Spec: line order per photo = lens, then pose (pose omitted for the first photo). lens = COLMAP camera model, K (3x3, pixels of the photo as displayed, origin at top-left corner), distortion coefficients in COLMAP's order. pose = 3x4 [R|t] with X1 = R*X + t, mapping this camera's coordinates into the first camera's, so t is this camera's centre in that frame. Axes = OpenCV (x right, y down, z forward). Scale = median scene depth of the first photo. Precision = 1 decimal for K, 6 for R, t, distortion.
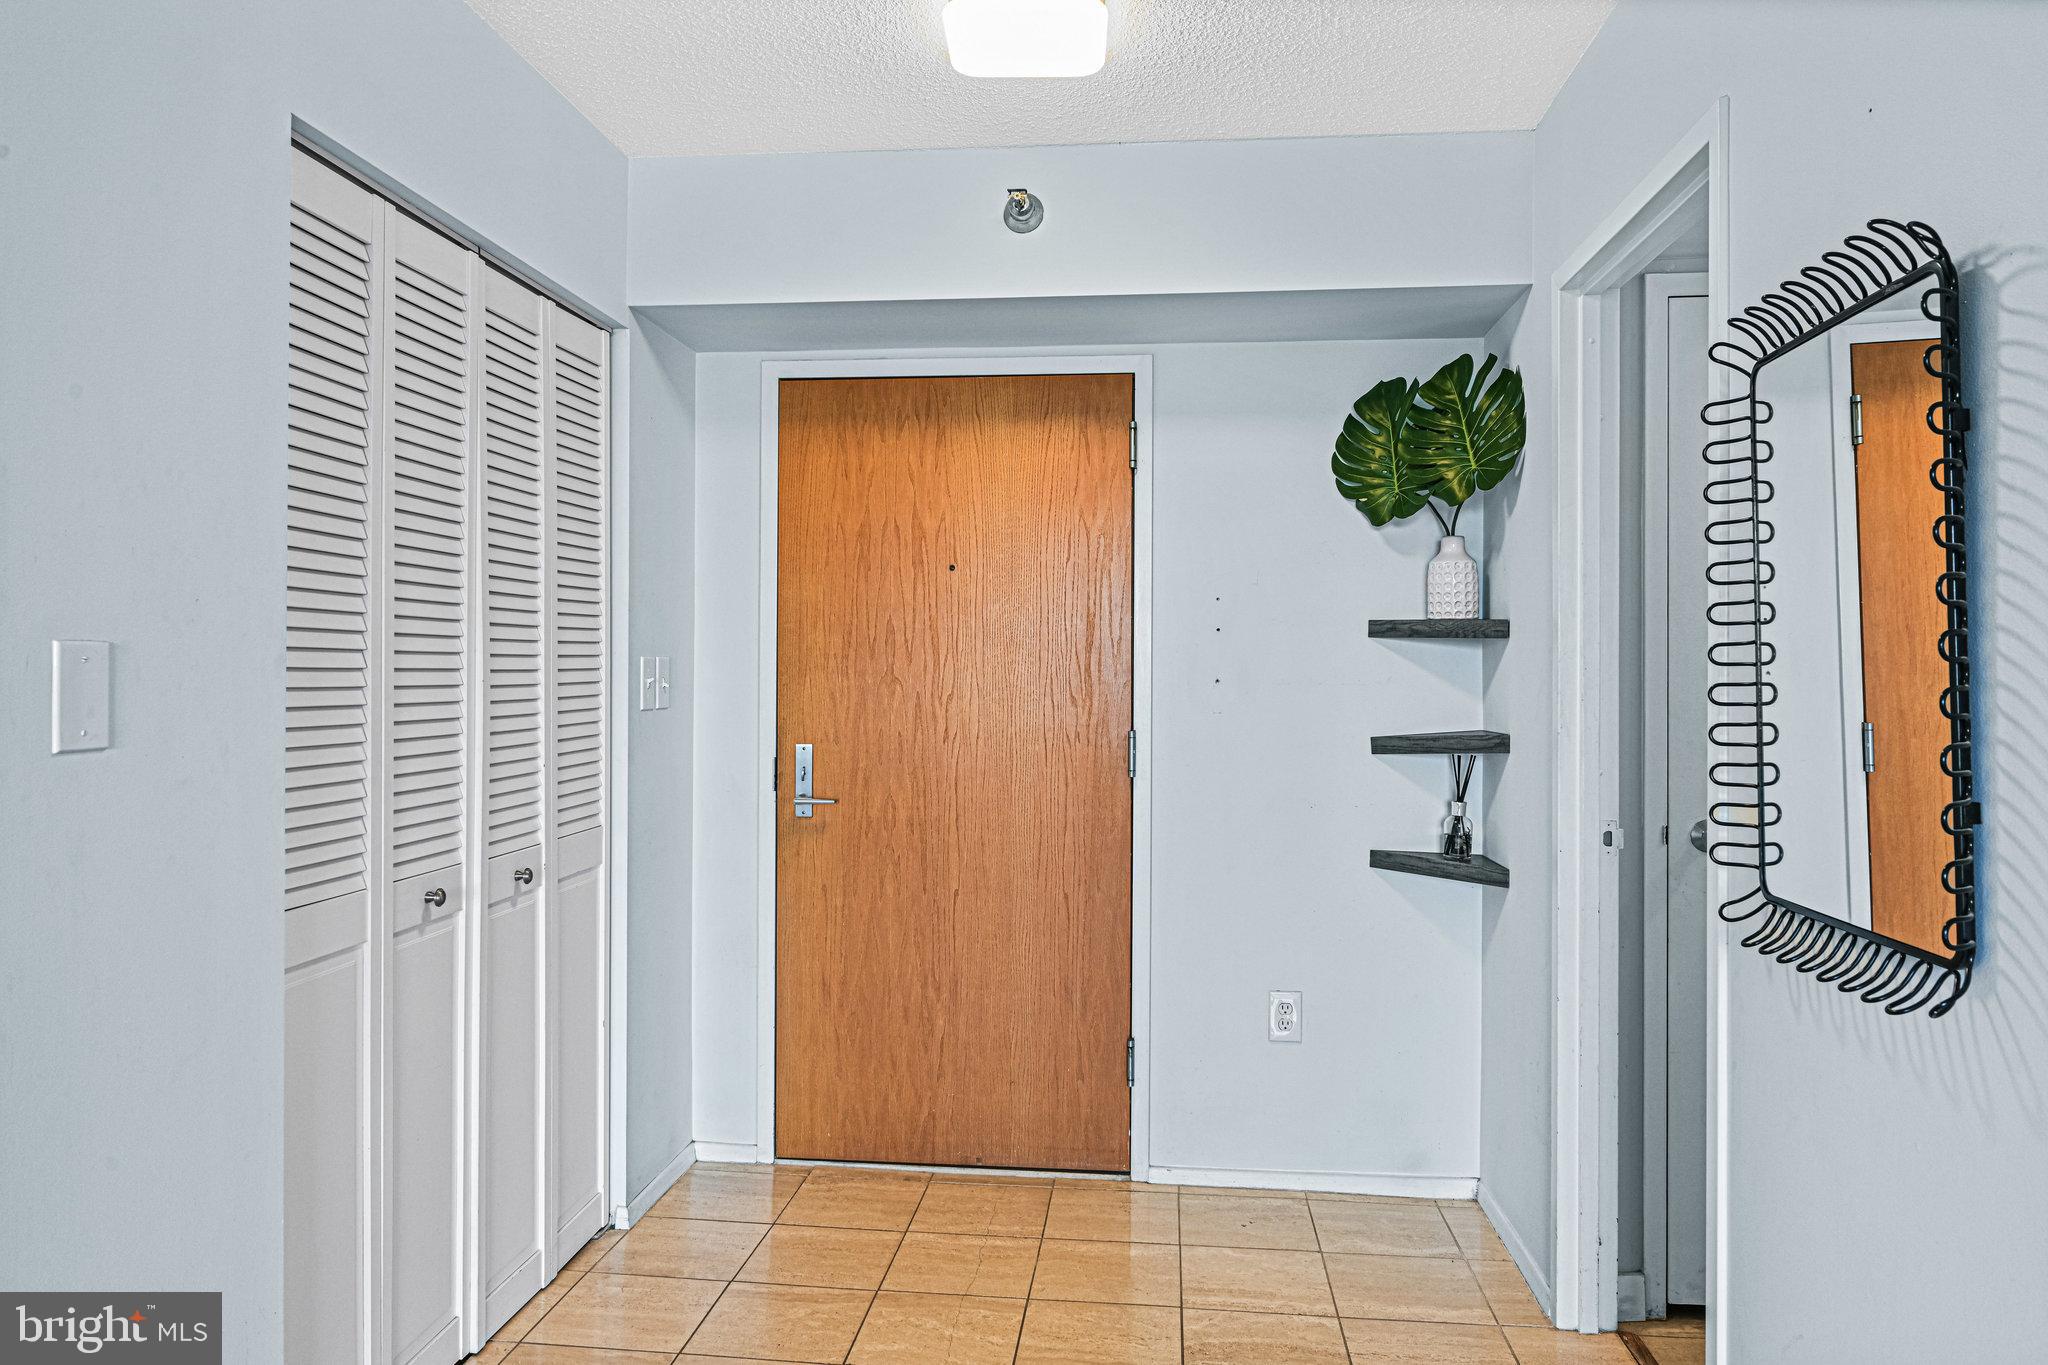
lens RADIAL K [[1392.1, 0, 1020.2], [0, 1392.1, 693.4], [0, 0, 1]] dist [-0.003161, -0.002498]
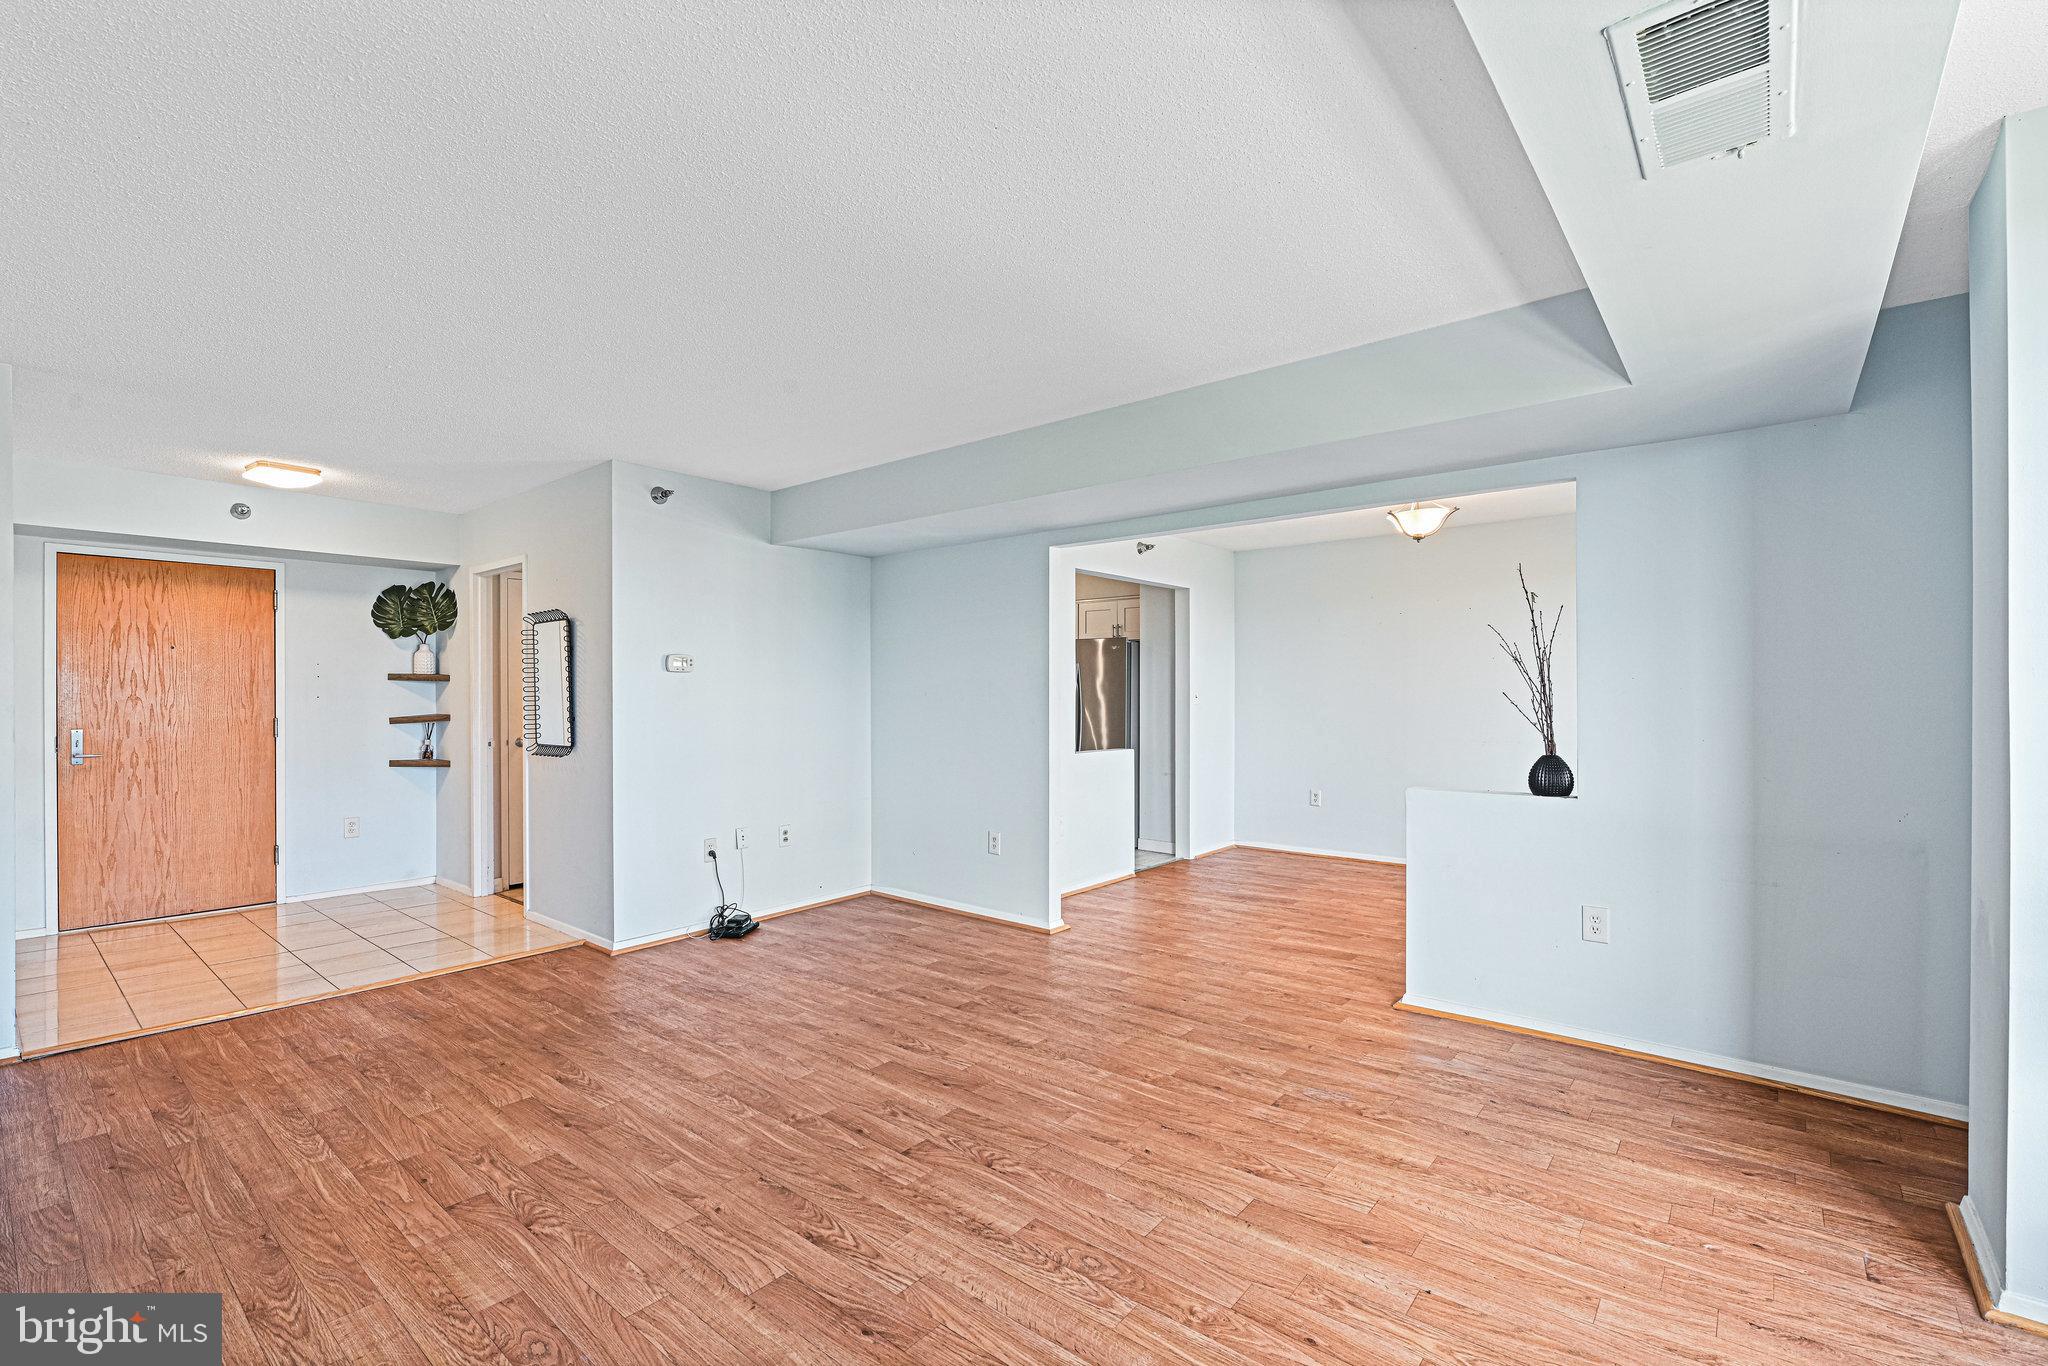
lens RADIAL K [[897.5, 0, 1035.7], [0, 897.5, 681.2], [0, 0, 1]] dist [-0.003648, -0.003790]
pose [[0.547719, 0.004765, 0.836649, -0.507446], [0.015221, 0.999762, -0.015659, 0.007441], [-0.836524, 0.021311, 0.547515, -0.979274]]
